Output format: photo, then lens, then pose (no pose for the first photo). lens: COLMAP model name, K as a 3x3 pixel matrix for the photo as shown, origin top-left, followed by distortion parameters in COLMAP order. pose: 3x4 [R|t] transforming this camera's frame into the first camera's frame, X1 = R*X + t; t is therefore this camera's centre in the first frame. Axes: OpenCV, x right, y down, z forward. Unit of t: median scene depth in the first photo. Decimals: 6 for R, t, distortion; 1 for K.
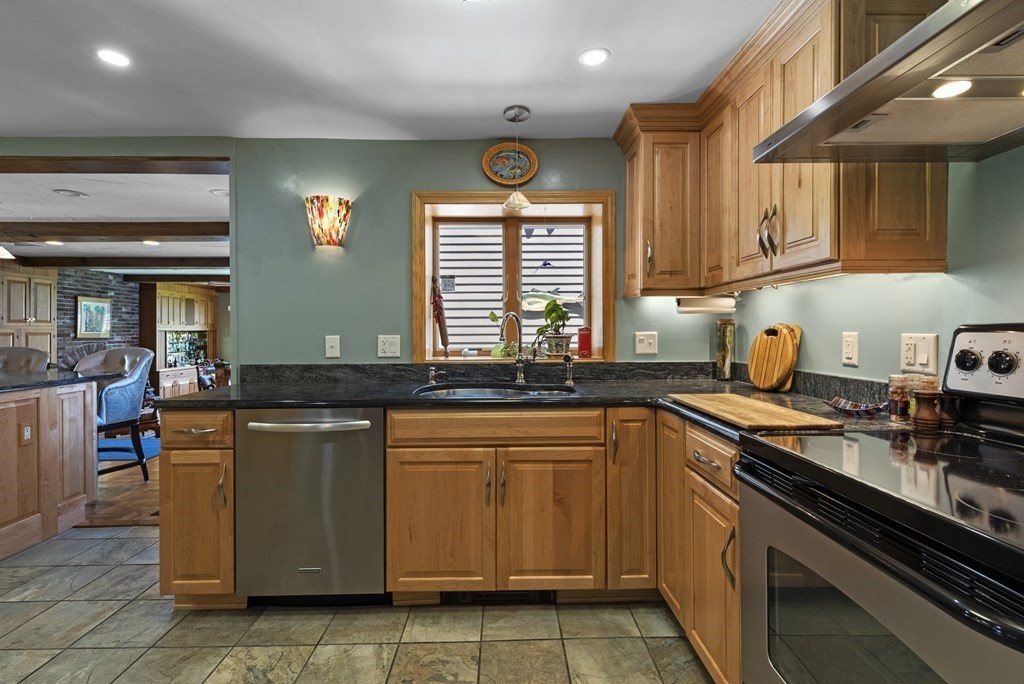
lens RADIAL K [[460.1, 0, 509.8], [0, 460.1, 331.3], [0, 0, 1]] dist [0.009812, -0.002800]
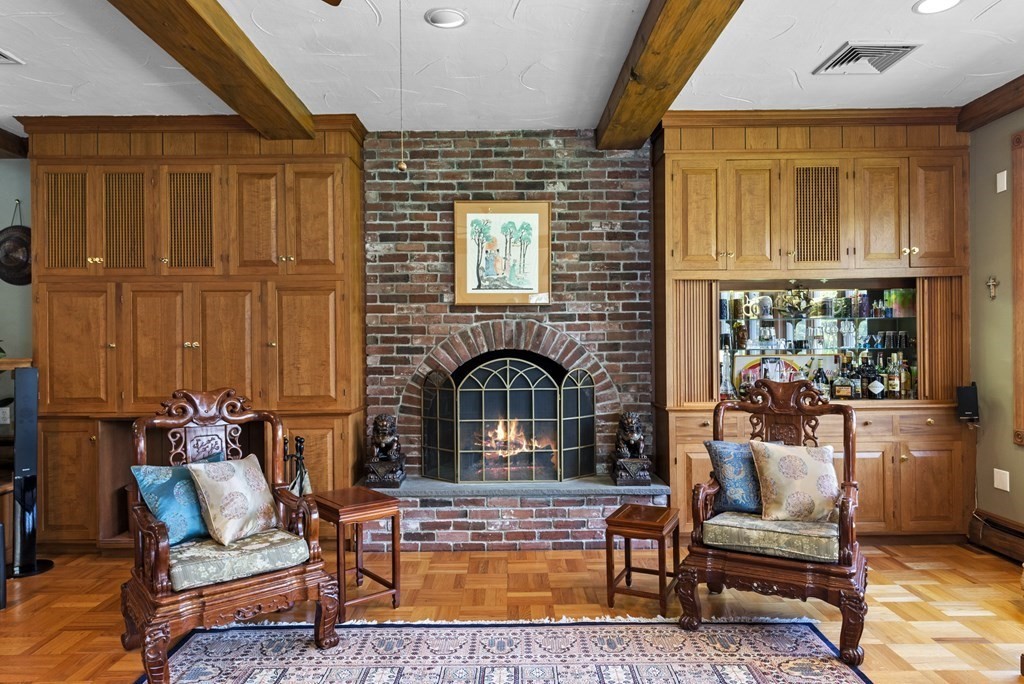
lens RADIAL K [[664.0, 0, 509.8], [0, 664.0, 344.9], [0, 0, 1]] dist [0.021145, -0.017678]
pose [[-0.011605, 0.004110, -0.999924, -0.288007], [0.008938, 0.999952, 0.004006, 0.038617], [0.999893, -0.008891, -0.011642, 0.859484]]
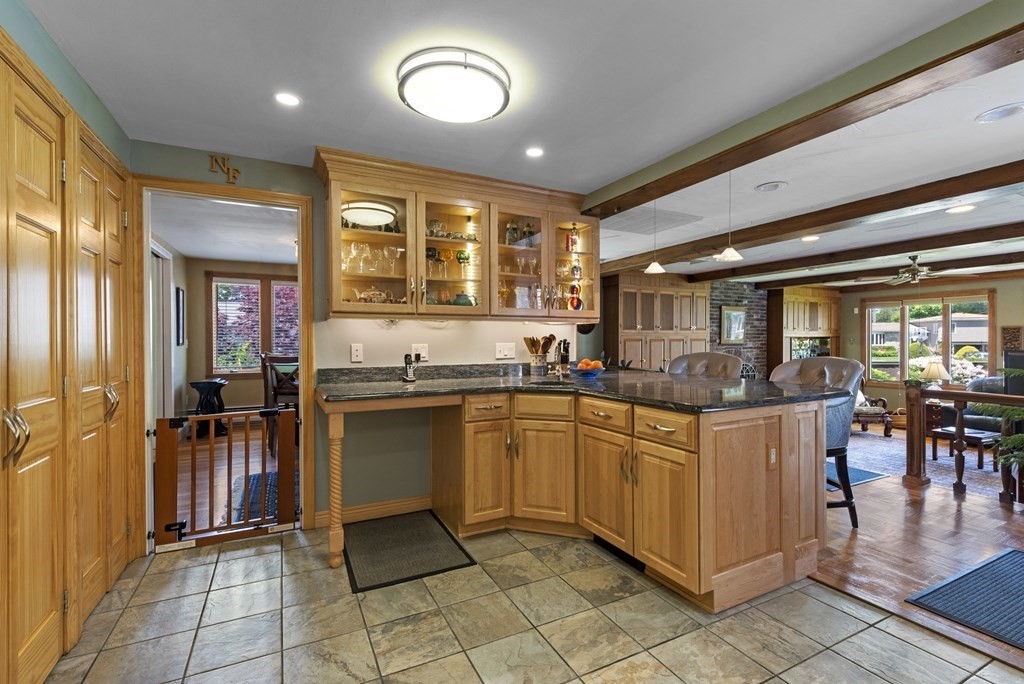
lens RADIAL K [[460.1, 0, 510.9], [0, 460.1, 344.5], [0, 0, 1]] dist [0.009812, -0.002800]
pose [[0.437436, 0.011199, -0.899180, -0.132697], [0.001992, 0.999908, 0.013422, 0.000411], [0.899247, -0.007662, 0.437374, 0.052806]]
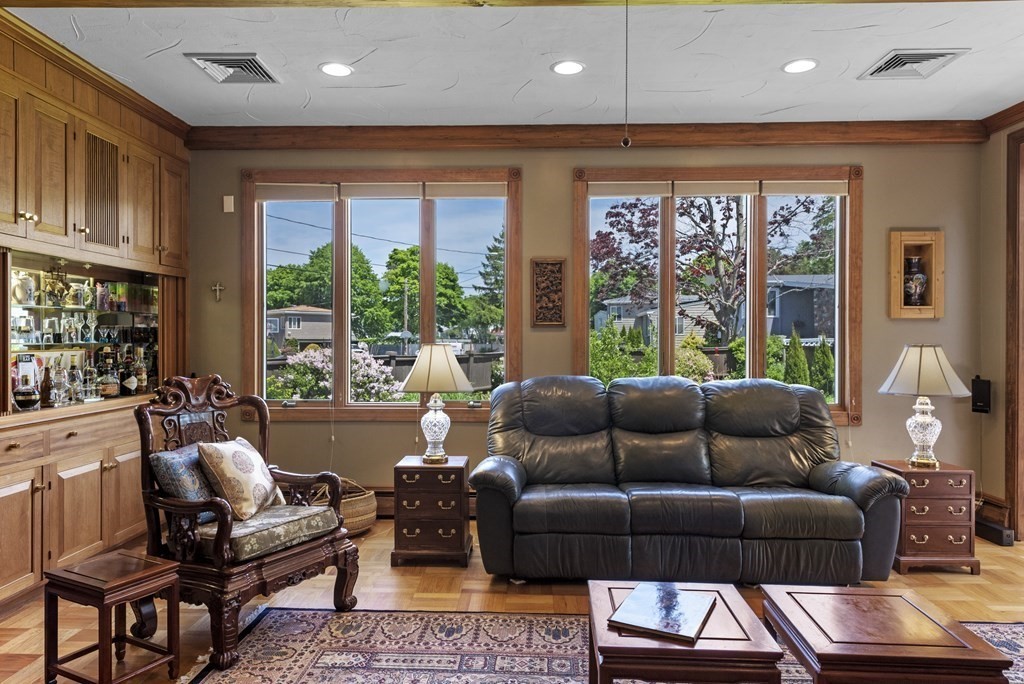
lens RADIAL K [[664.0, 0, 504.6], [0, 664.0, 344.1], [0, 0, 1]] dist [0.021145, -0.017678]
pose [[0.998929, 0.007314, -0.045692, -0.477287], [-0.006960, 0.999945, 0.007901, 0.040558], [0.045748, -0.007575, 0.998924, 0.675248]]
